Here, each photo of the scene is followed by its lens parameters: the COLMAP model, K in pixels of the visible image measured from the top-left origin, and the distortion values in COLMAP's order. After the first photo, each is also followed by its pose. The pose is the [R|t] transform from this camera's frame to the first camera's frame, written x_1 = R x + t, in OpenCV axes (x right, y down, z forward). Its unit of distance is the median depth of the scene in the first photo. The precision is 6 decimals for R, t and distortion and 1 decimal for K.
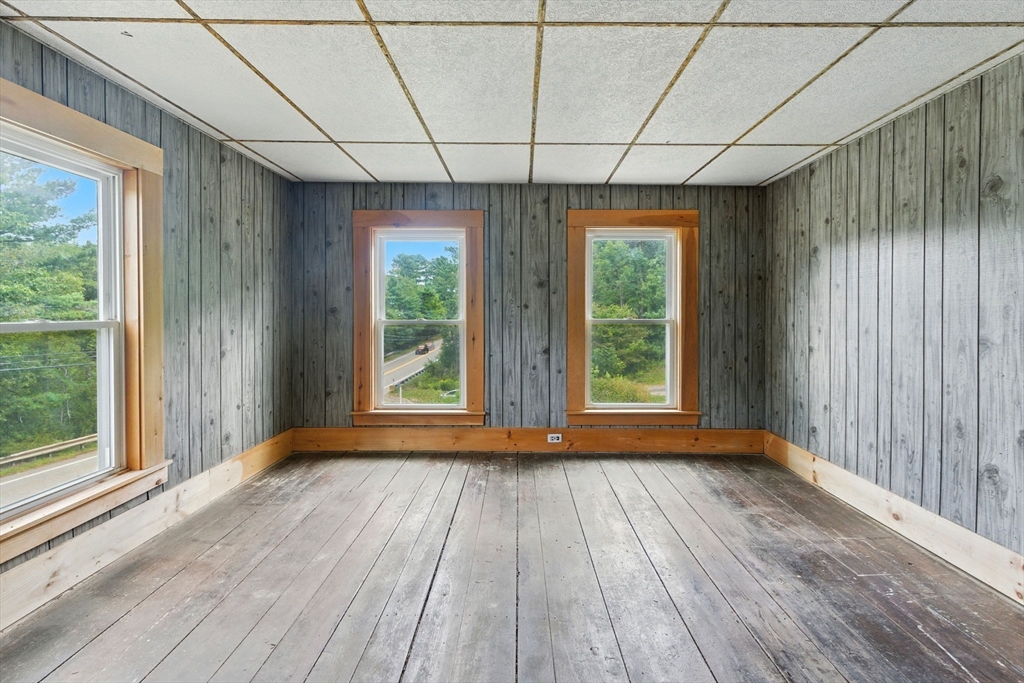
lens RADIAL K [[477.4, 0, 514.3], [0, 477.4, 314.1], [0, 0, 1]] dist [0.000171, 0.000680]
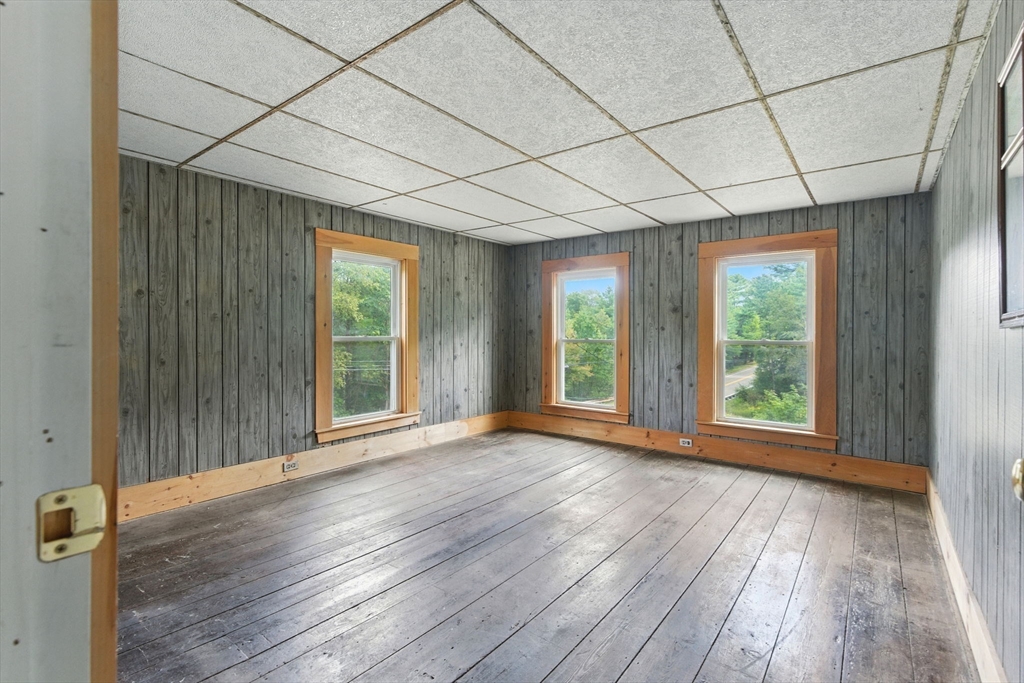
lens RADIAL K [[465.0, 0, 516.2], [0, 465.0, 335.3], [0, 0, 1]] dist [-0.001745, 0.001902]
pose [[0.796349, 0.004909, -0.604818, 0.436392], [-0.006413, 0.999979, -0.000327, 0.003440], [0.604804, 0.004139, 0.796364, -0.145437]]
